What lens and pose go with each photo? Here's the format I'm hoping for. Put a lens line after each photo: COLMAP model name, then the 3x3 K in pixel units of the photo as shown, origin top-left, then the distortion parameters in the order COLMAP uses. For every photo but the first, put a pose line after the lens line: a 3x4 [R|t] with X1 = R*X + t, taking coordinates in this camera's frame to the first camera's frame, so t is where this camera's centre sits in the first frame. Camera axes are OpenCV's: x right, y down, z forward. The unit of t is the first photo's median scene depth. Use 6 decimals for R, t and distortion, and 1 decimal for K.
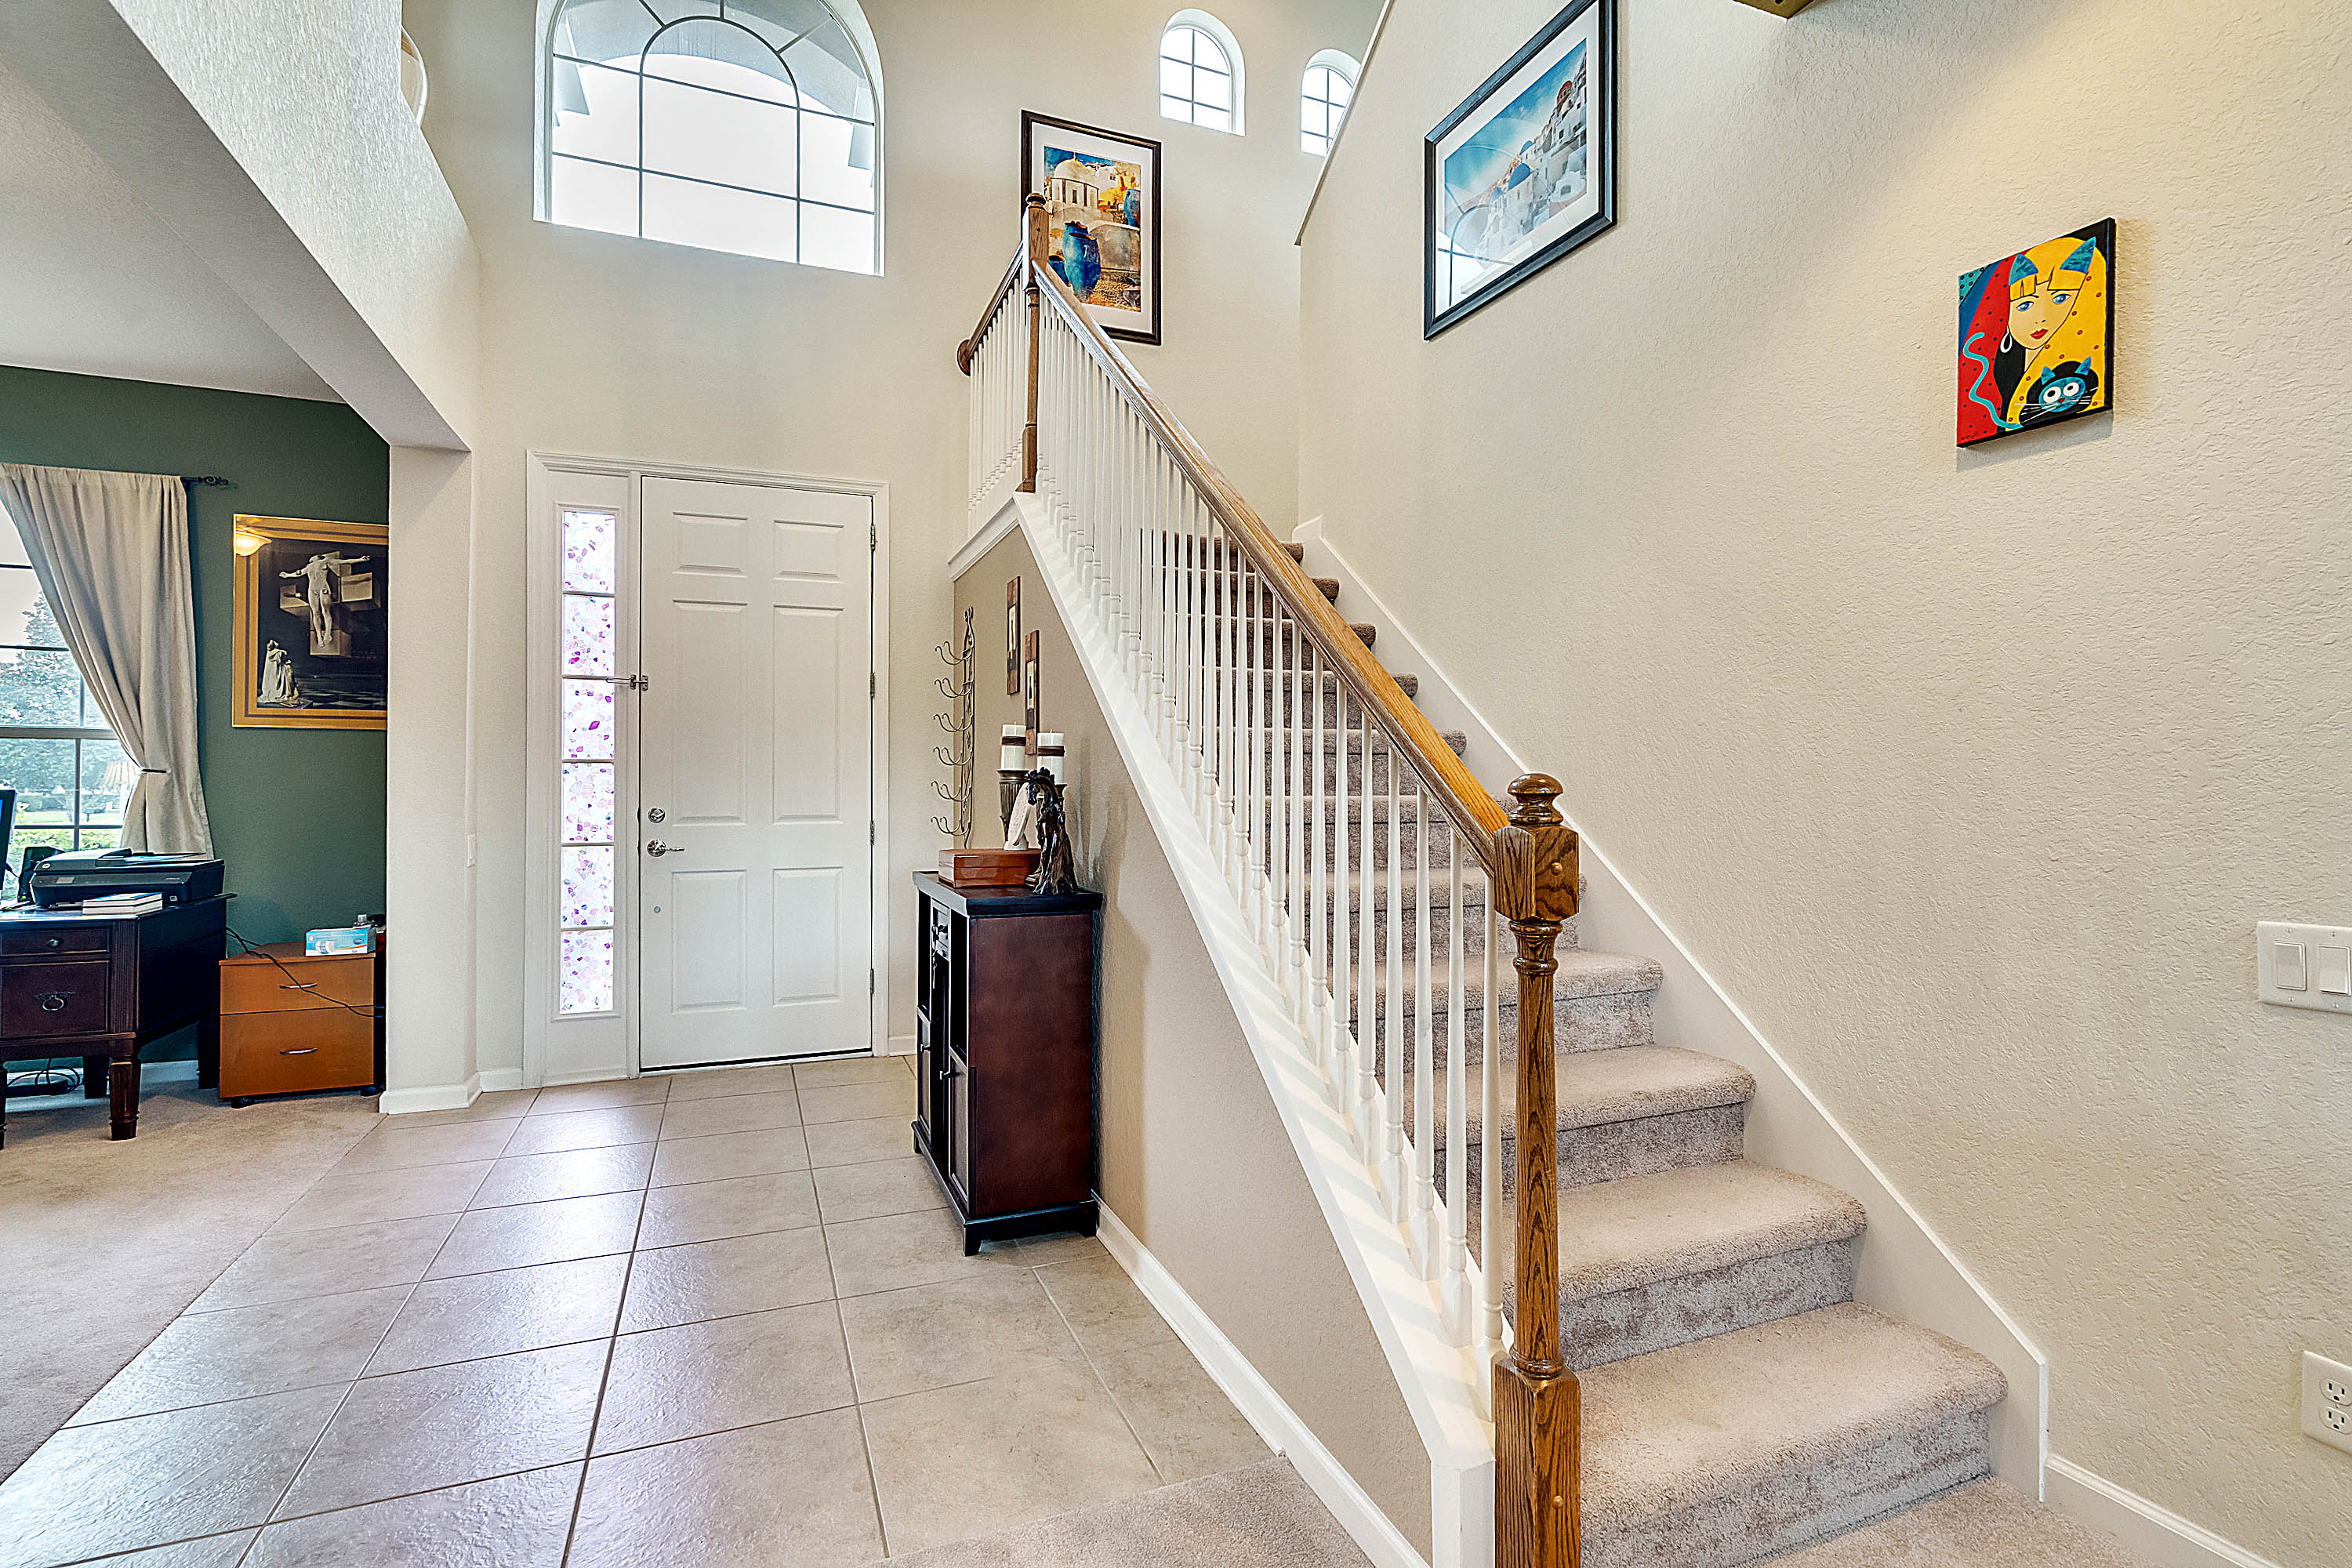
lens RADIAL K [[1081.6, 0, 1172.5], [0, 1081.6, 774.4], [0, 0, 1]] dist [-0.009537, 0.004833]
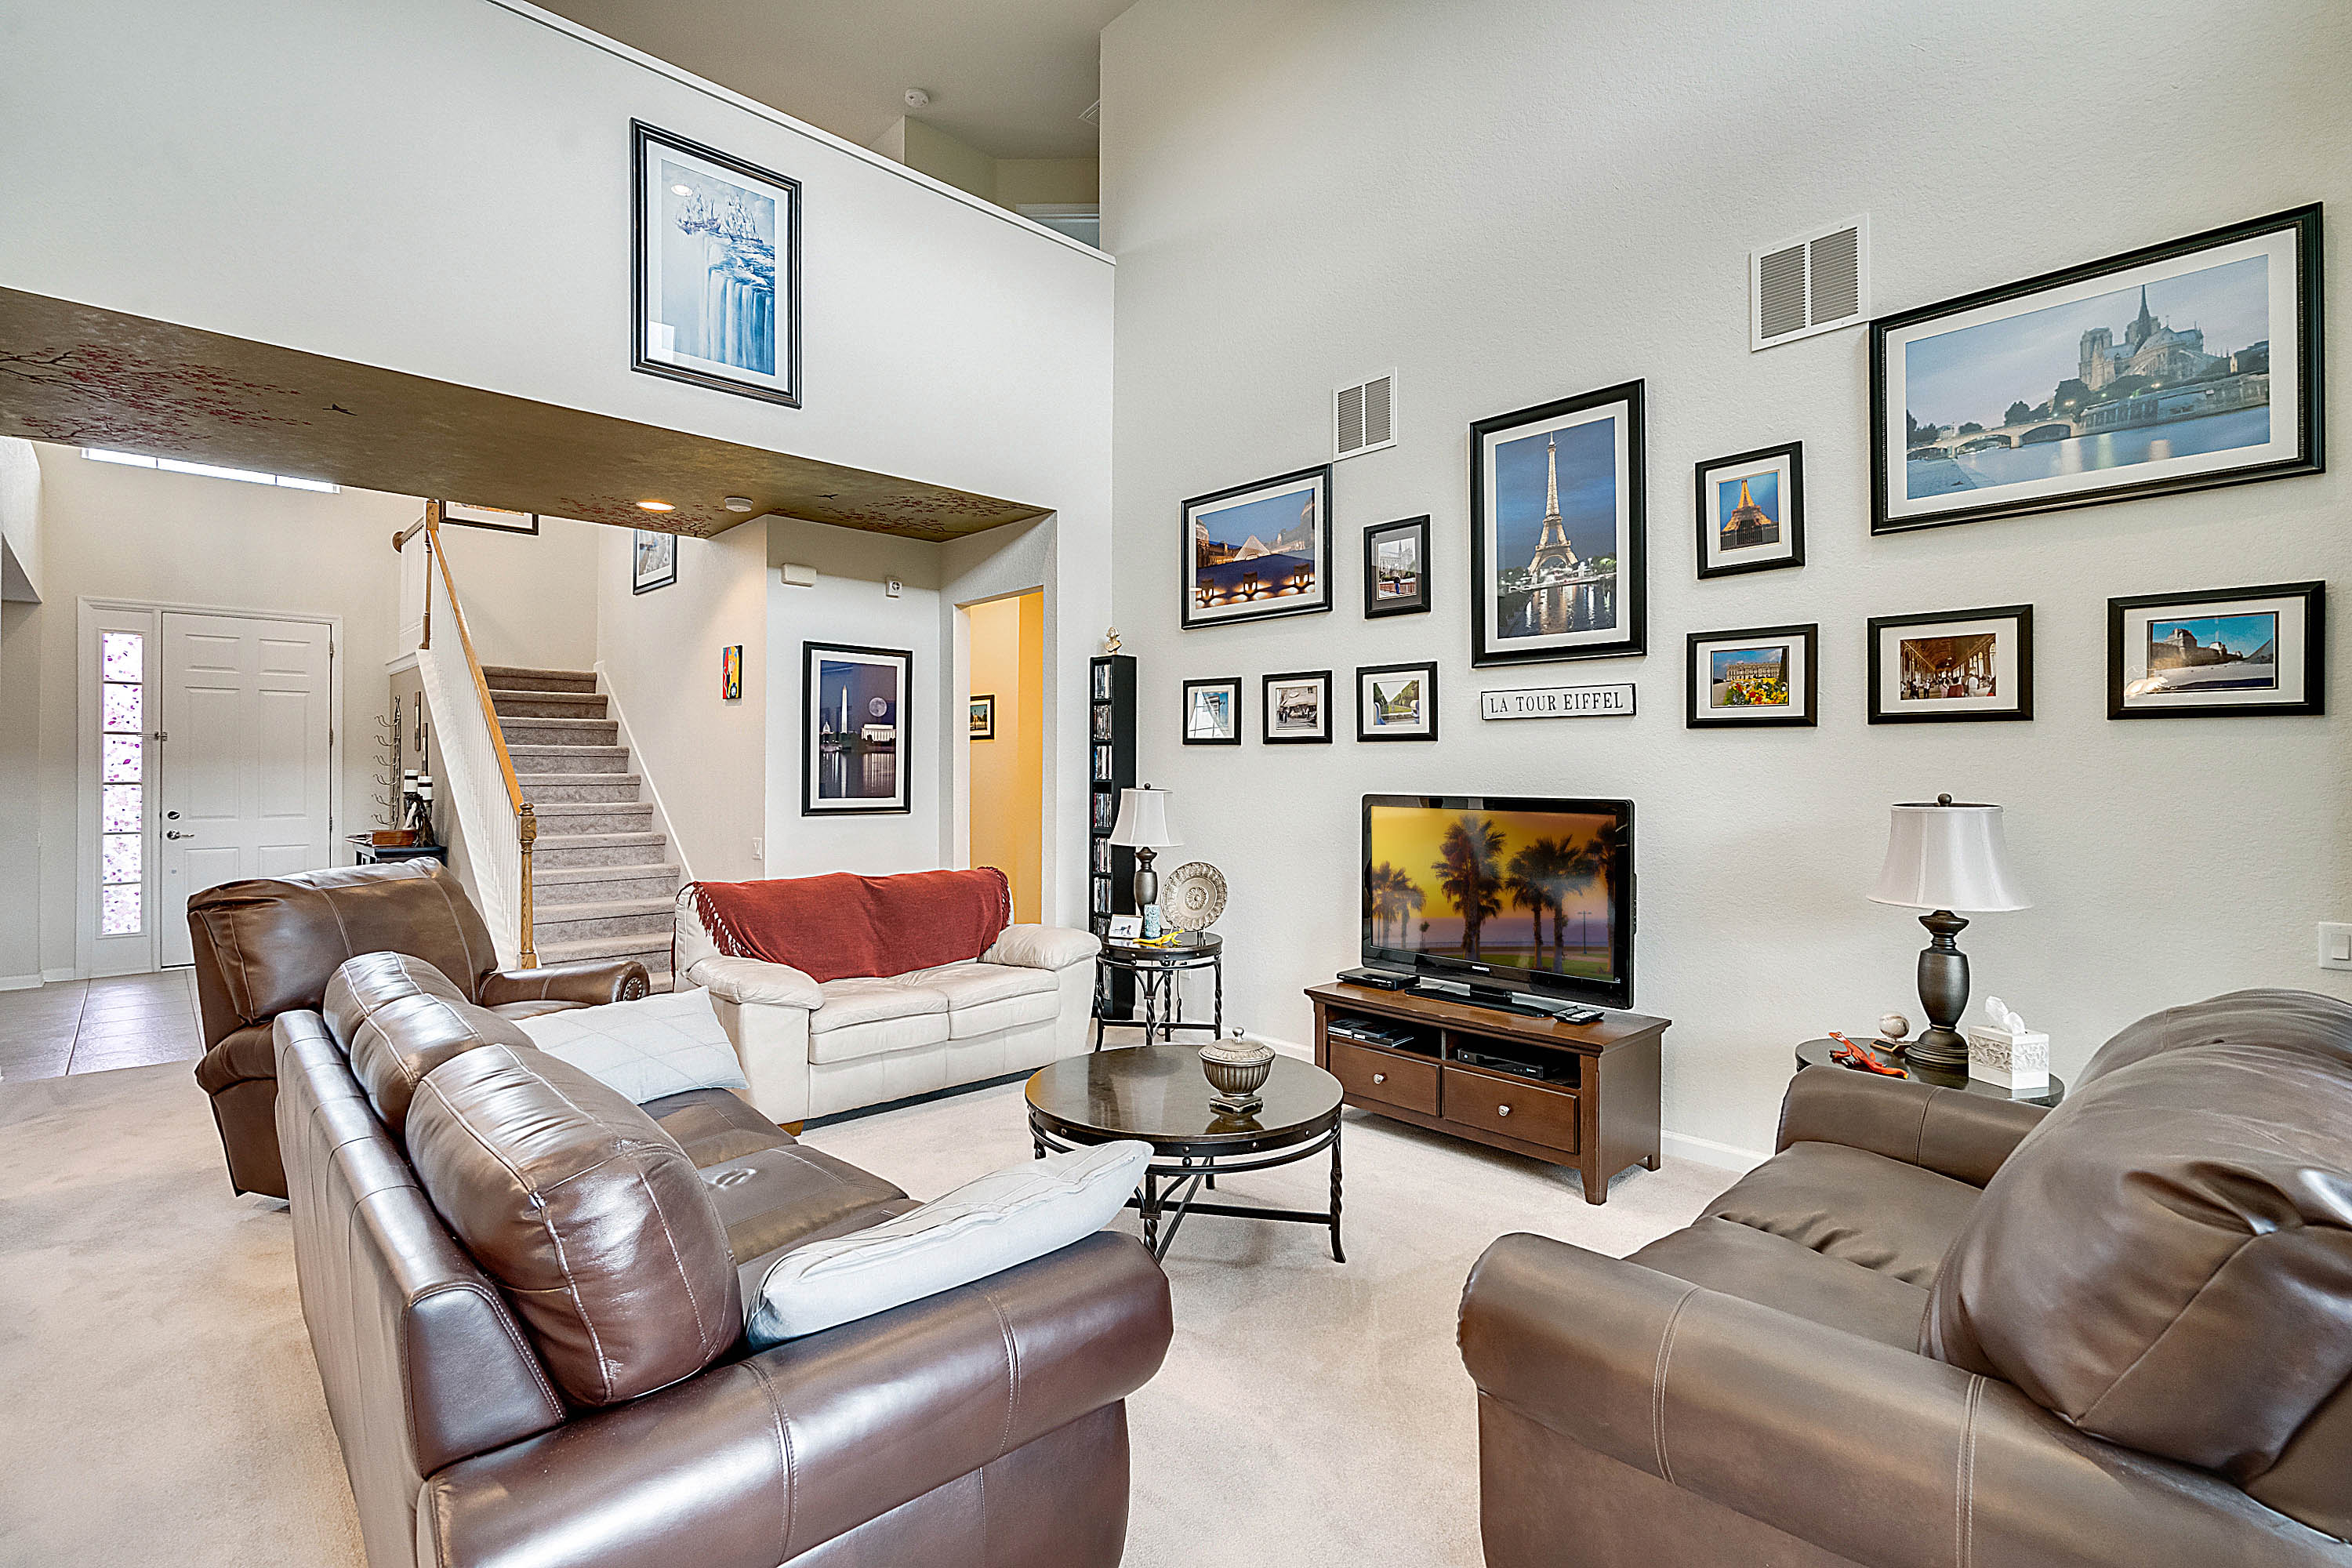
lens RADIAL K [[1081.6, 0, 1175.5], [0, 1081.6, 765.7], [0, 0, 1]] dist [-0.009537, 0.004833]
pose [[0.927006, 0.003051, 0.375034, 0.342333], [-0.004180, 0.999989, 0.002197, -0.050208], [-0.375023, -0.003604, 0.927009, -1.152773]]
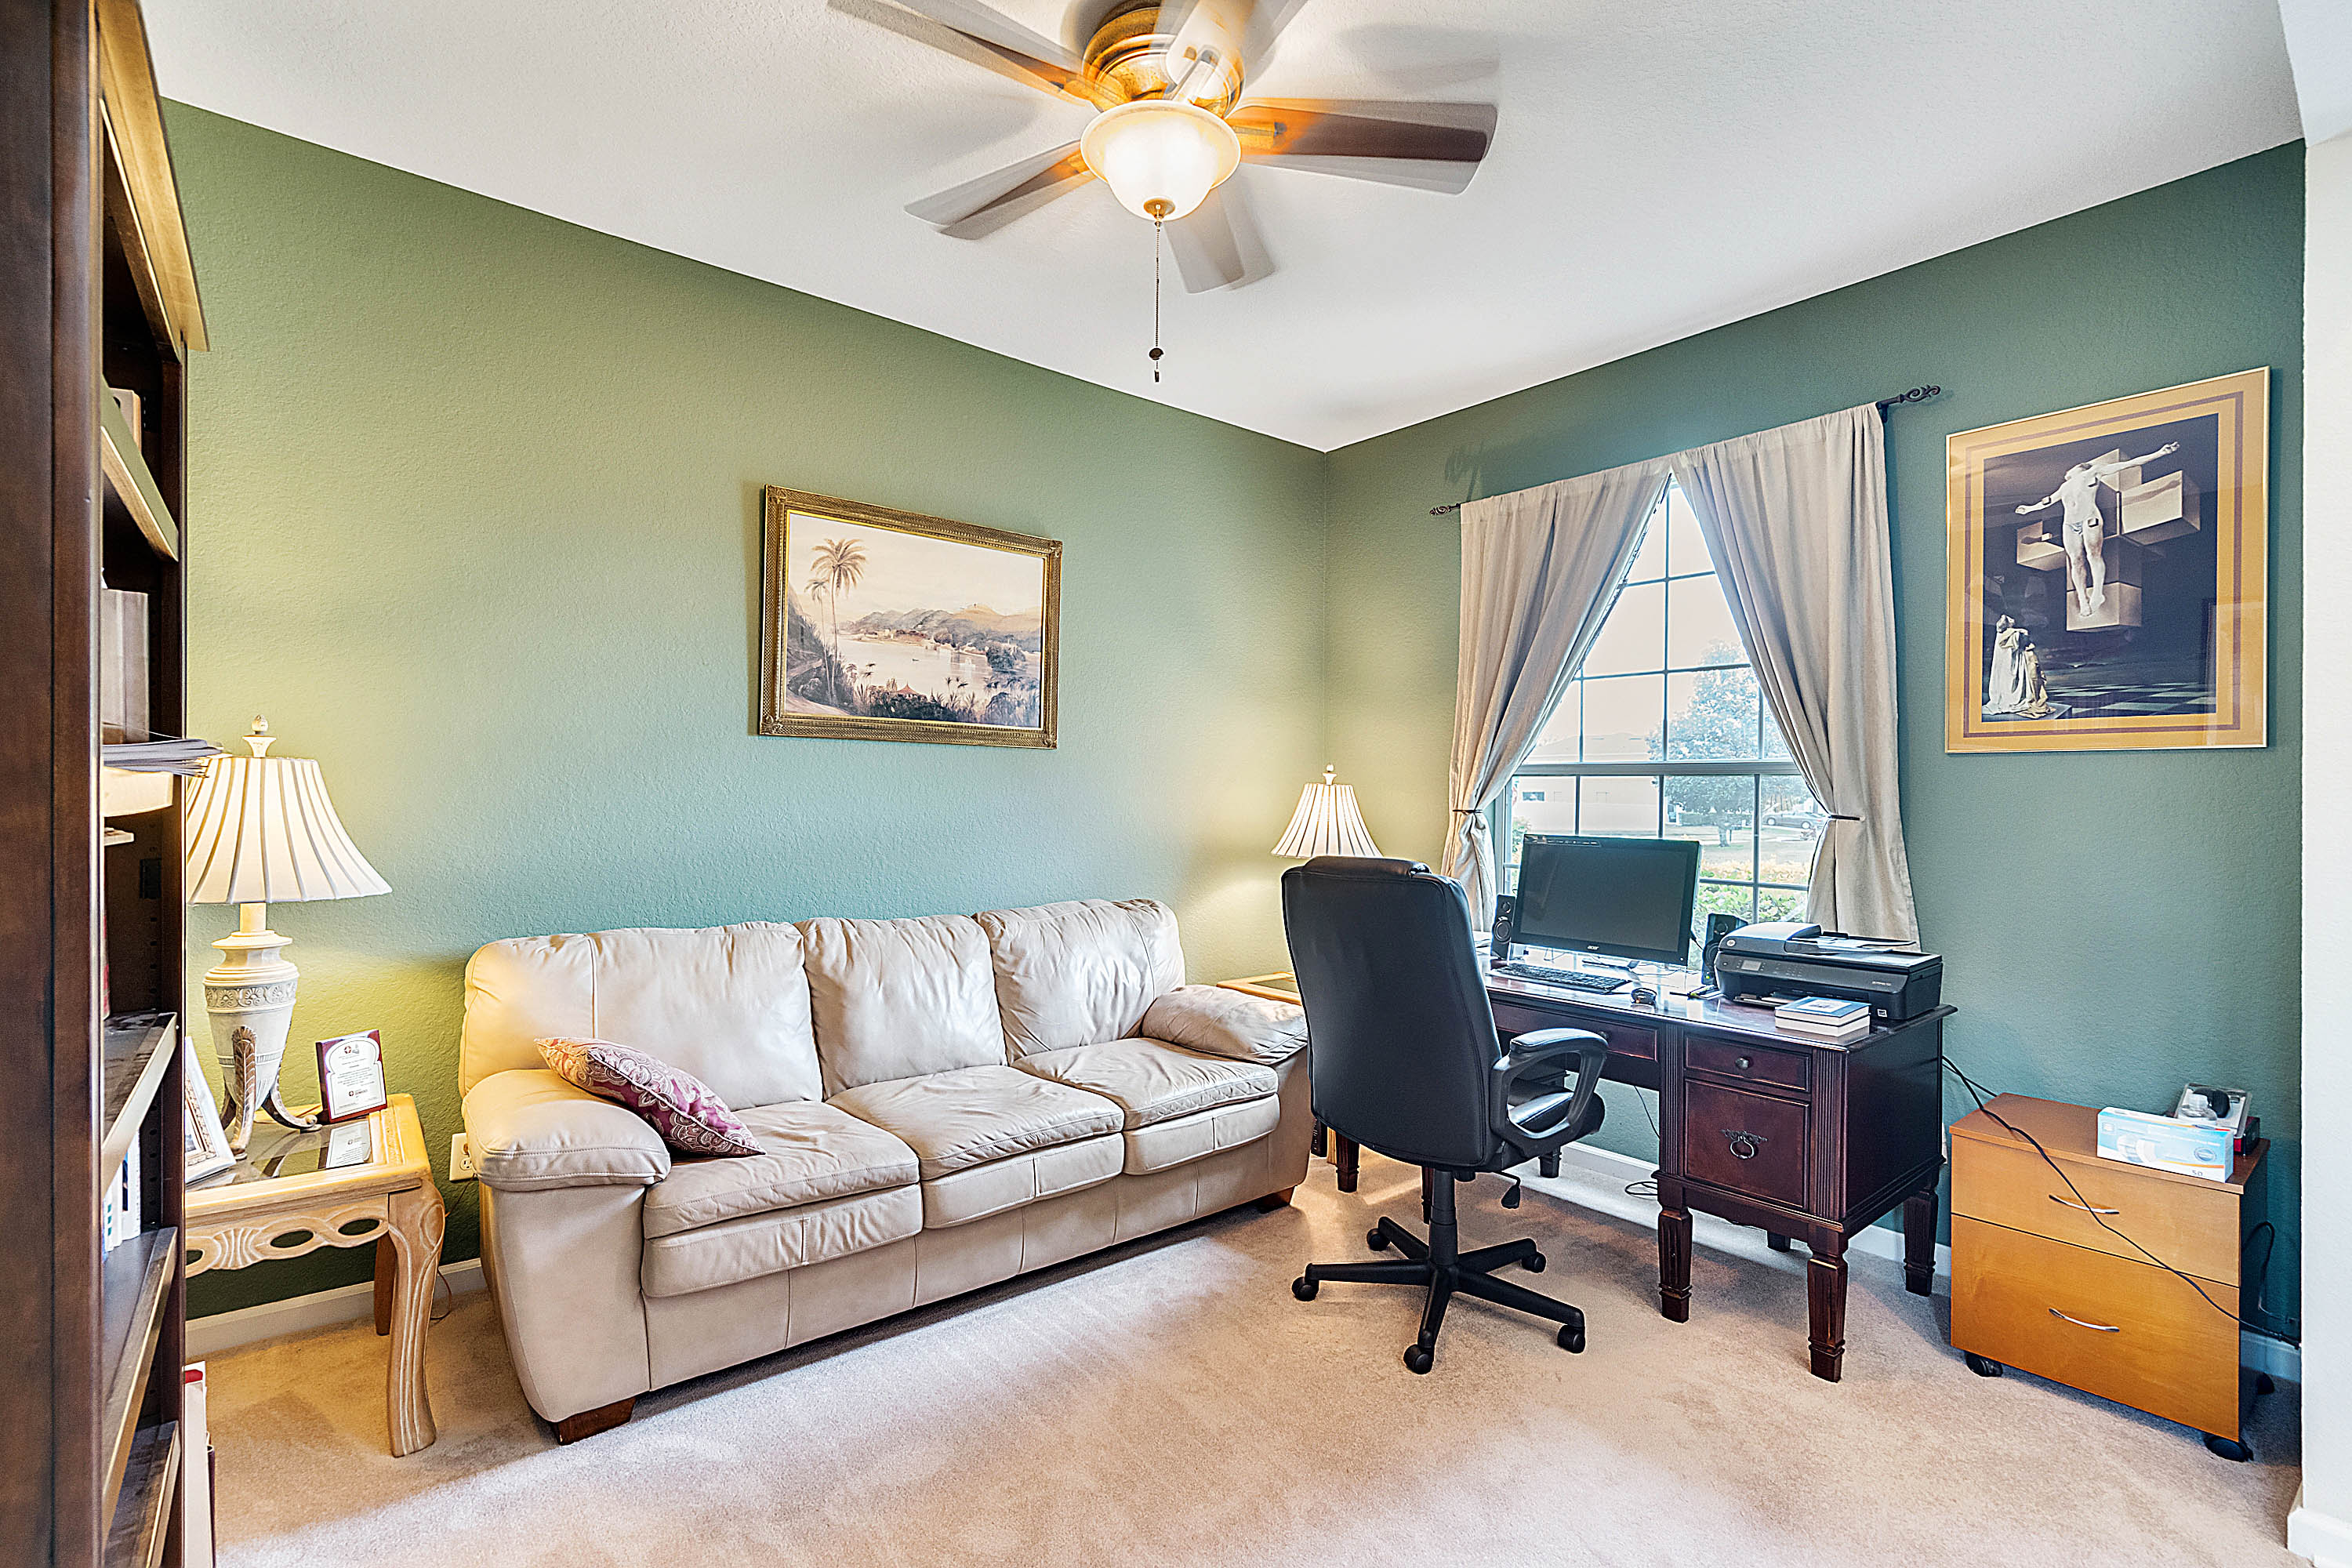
lens RADIAL K [[1081.6, 0, 1150.9], [0, 1081.6, 787.3], [0, 0, 1]] dist [-0.009537, 0.004833]
pose [[0.285240, -0.006750, -0.958432, -0.380914], [-0.002169, 0.999968, -0.007688, -0.017056], [0.958454, 0.004271, 0.285216, 0.343092]]
